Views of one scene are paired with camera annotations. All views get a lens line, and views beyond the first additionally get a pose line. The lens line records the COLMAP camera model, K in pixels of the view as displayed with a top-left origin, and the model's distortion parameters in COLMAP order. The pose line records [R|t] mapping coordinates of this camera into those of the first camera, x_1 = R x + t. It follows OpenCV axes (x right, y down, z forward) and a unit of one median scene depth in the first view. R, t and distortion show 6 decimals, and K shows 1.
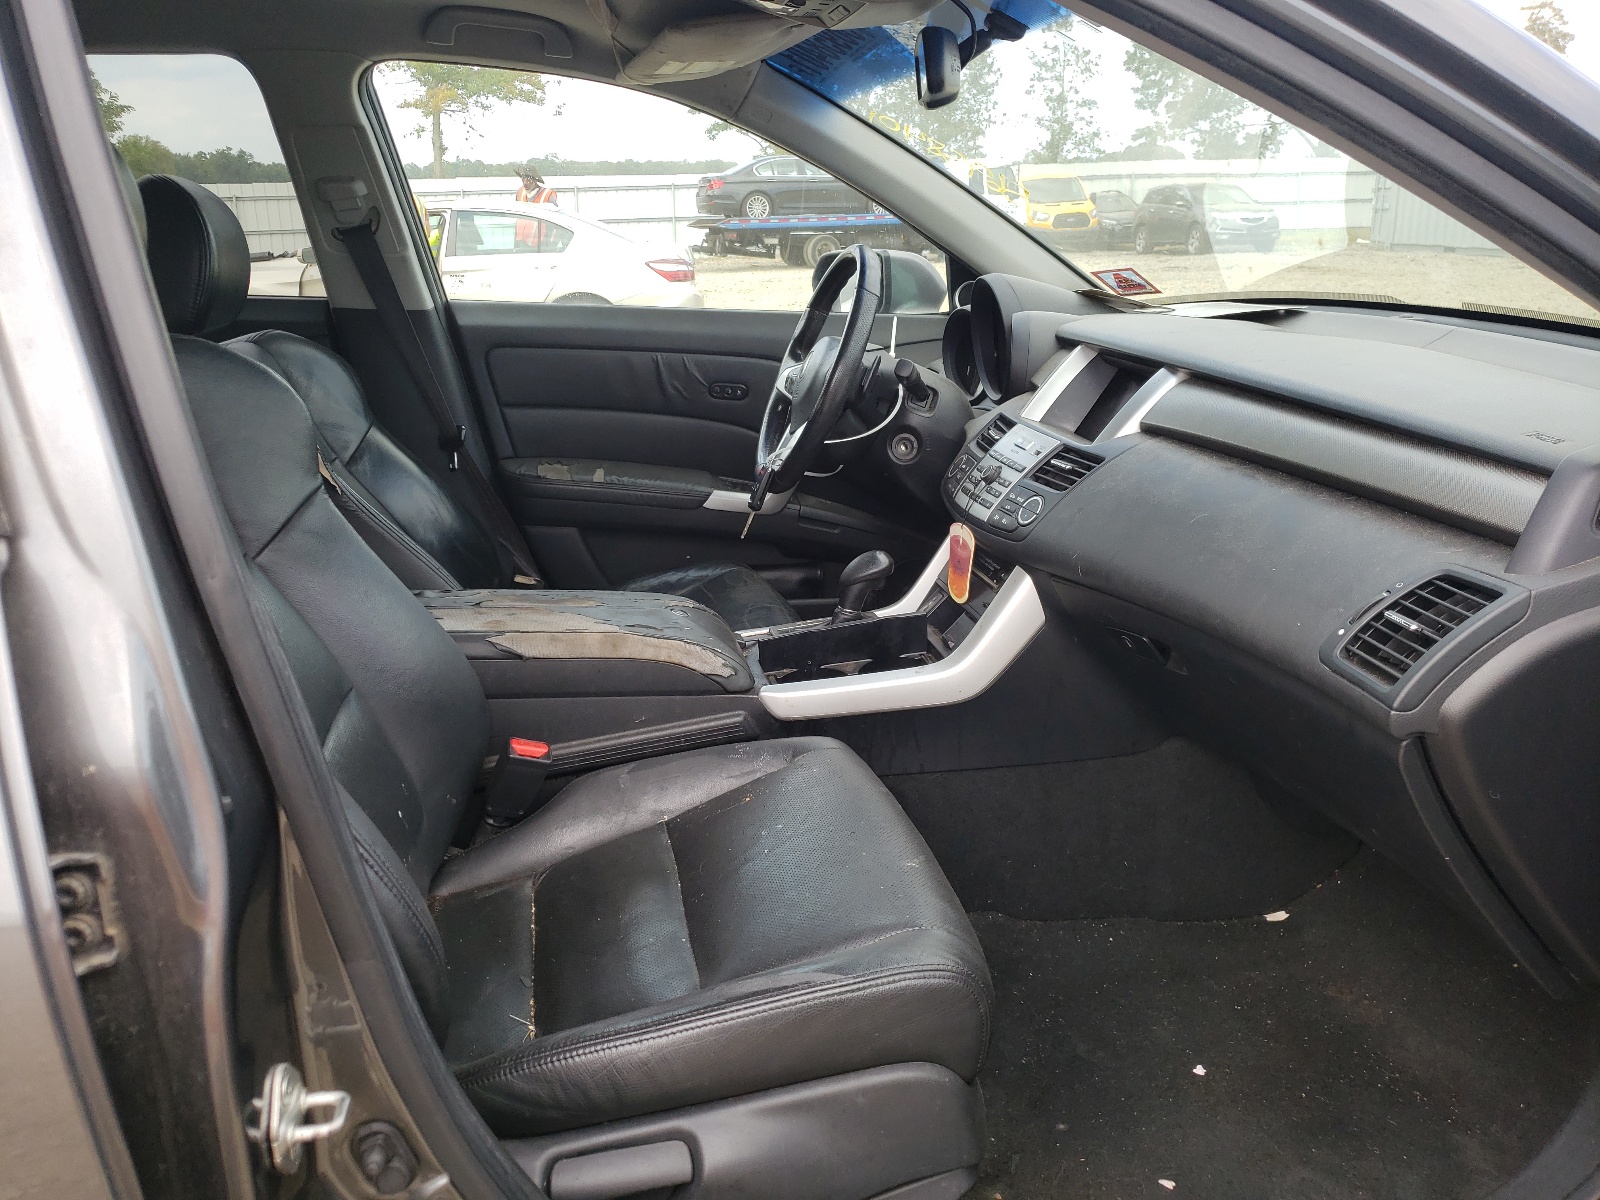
lens RADIAL K [[1281.6, 0, 800.0], [0, 1281.6, 600.0], [0, 0, 1]] dist [0.001931, -0.001167]
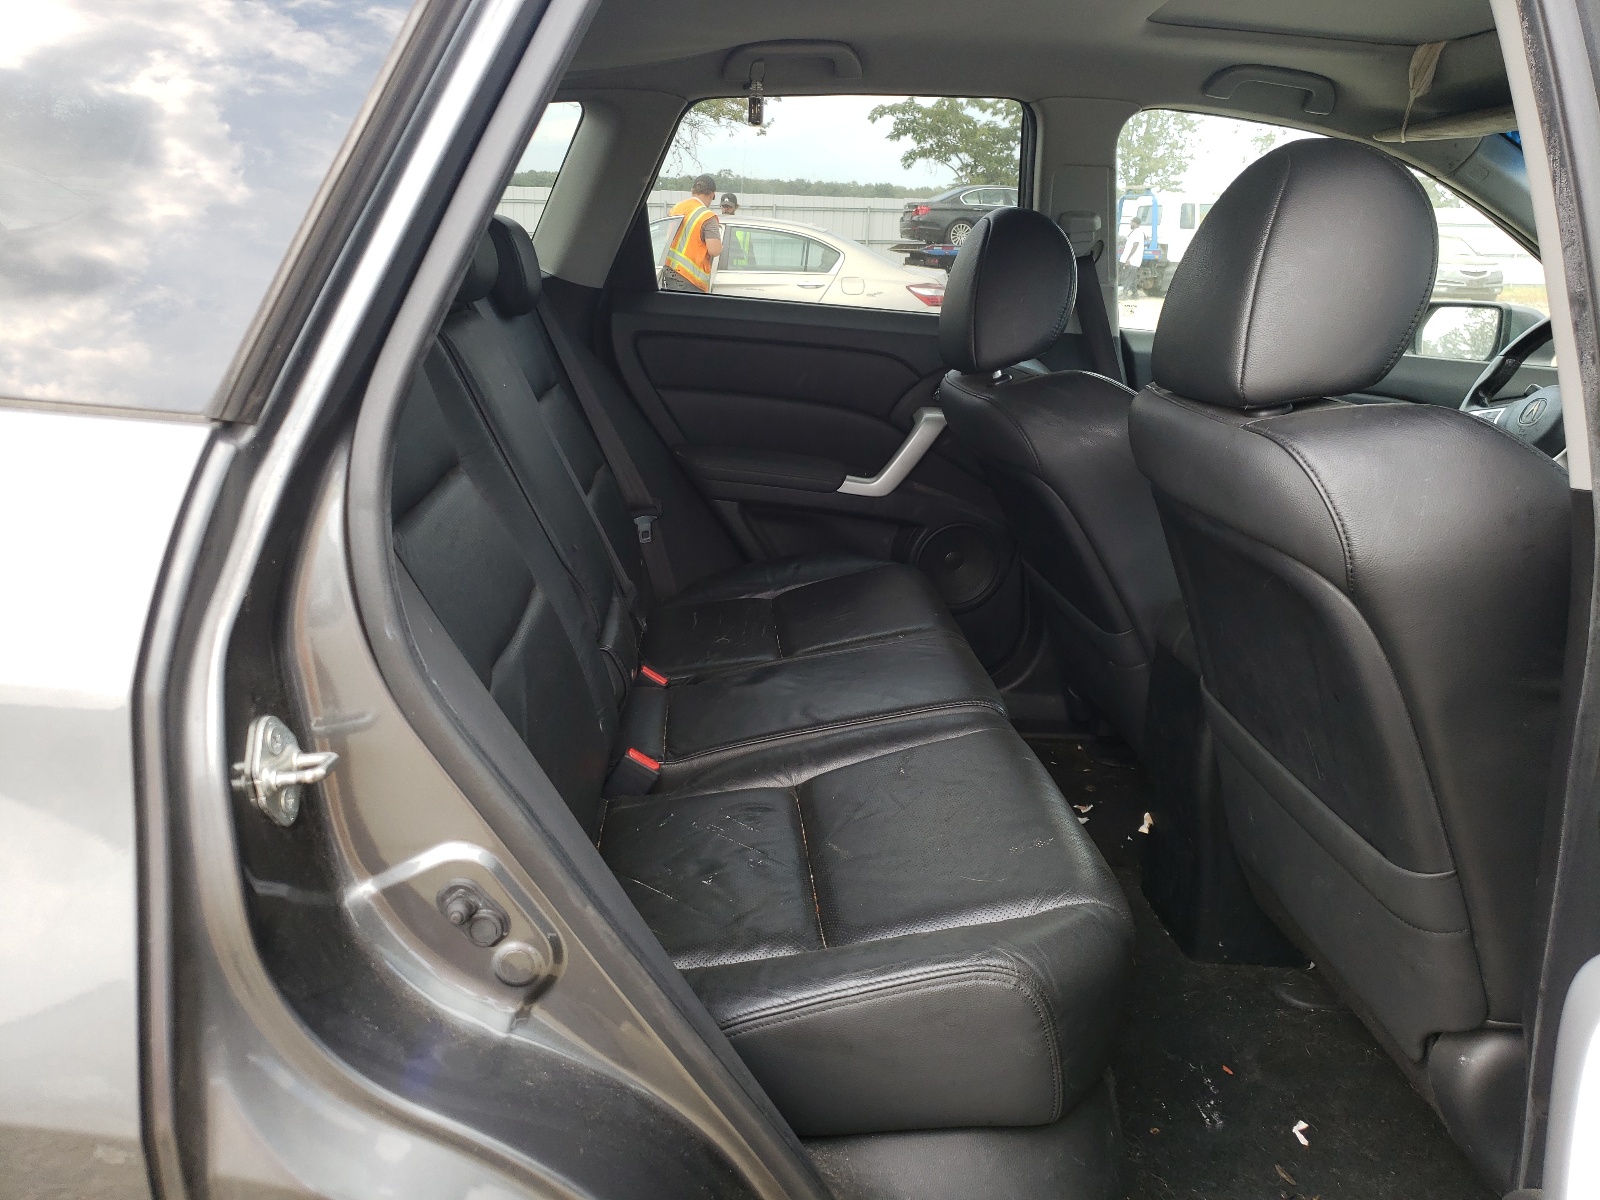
lens RADIAL K [[1281.6, 0, 800.0], [0, 1281.6, 600.0], [0, 0, 1]] dist [0.001931, -0.001167]
pose [[0.994961, 0.070742, -0.071048, -0.538508], [-0.071889, 0.997318, -0.013711, 0.030354], [0.069887, 0.018749, 0.997379, -0.094038]]
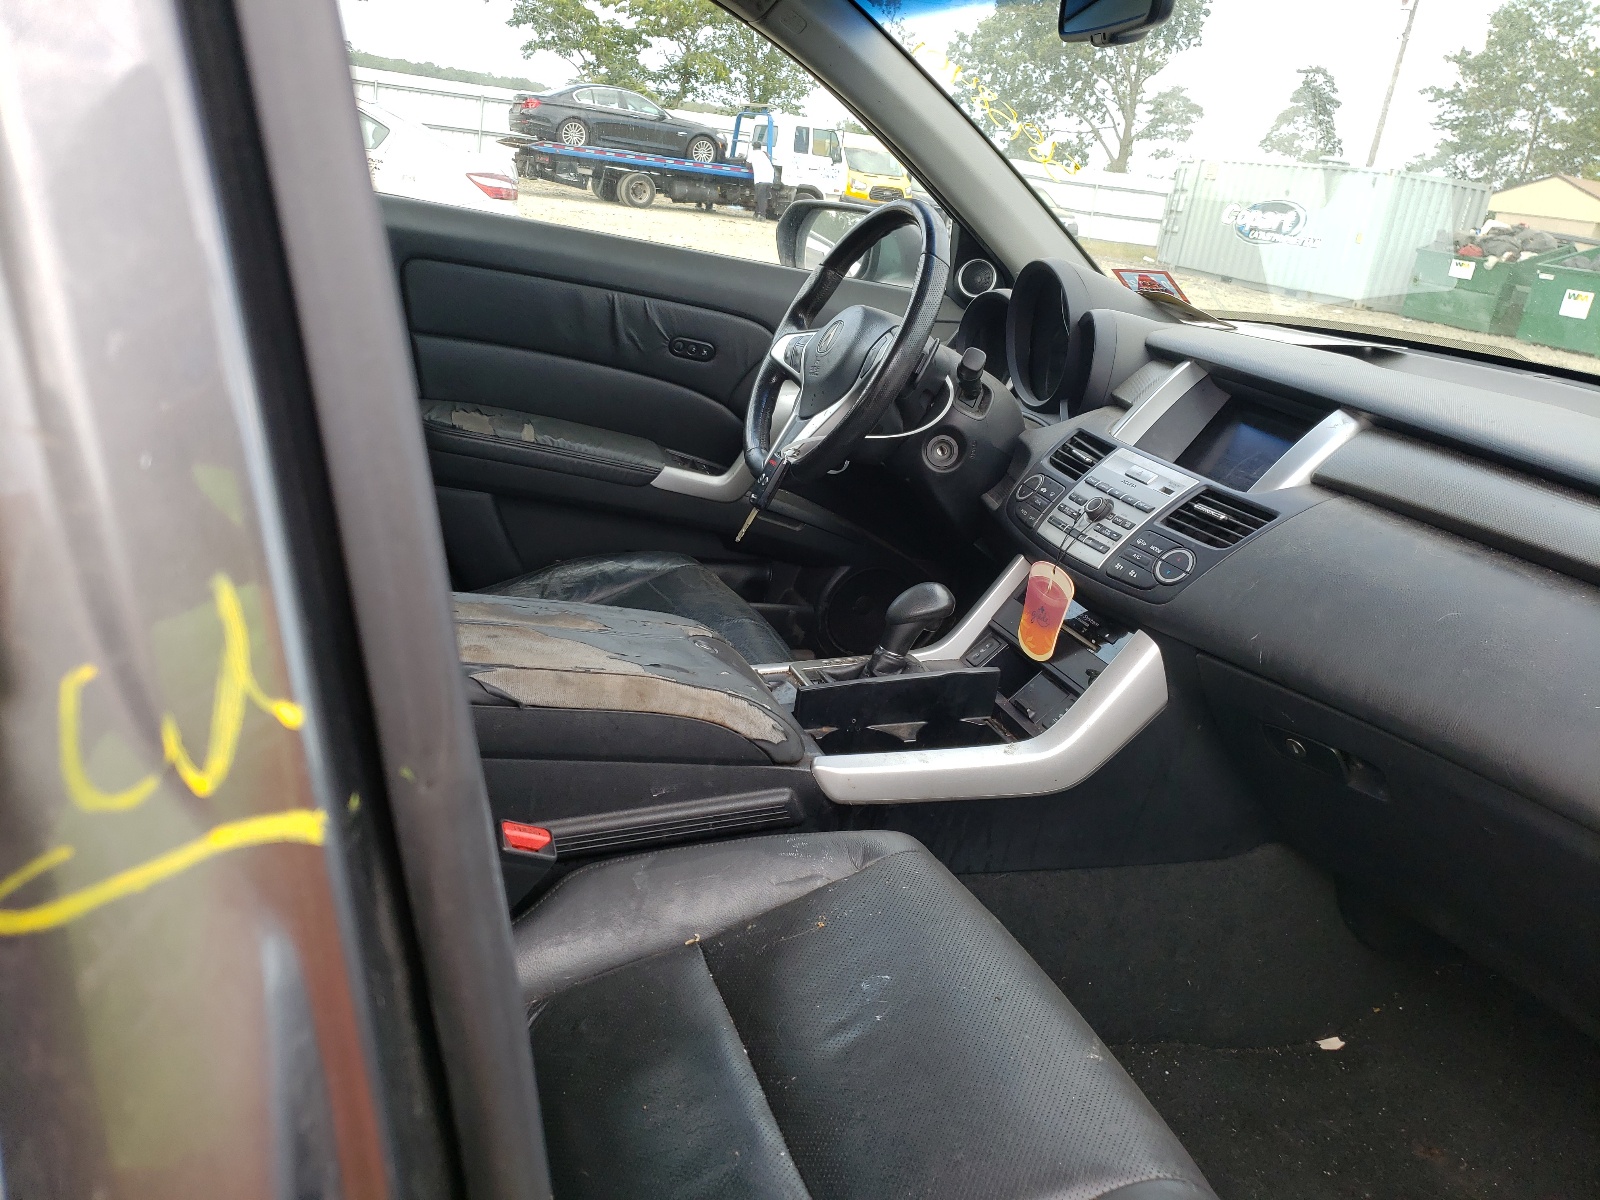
lens RADIAL K [[1269.2, 0, 799.7], [0, 1269.2, 558.6], [0, 0, 1]] dist [-0.005382, -0.000254]
pose [[0.976065, 0.097146, 0.194575, -0.173861], [-0.098821, 0.995105, -0.001104, -0.042971], [-0.193730, -0.018151, 0.980887, 0.225818]]
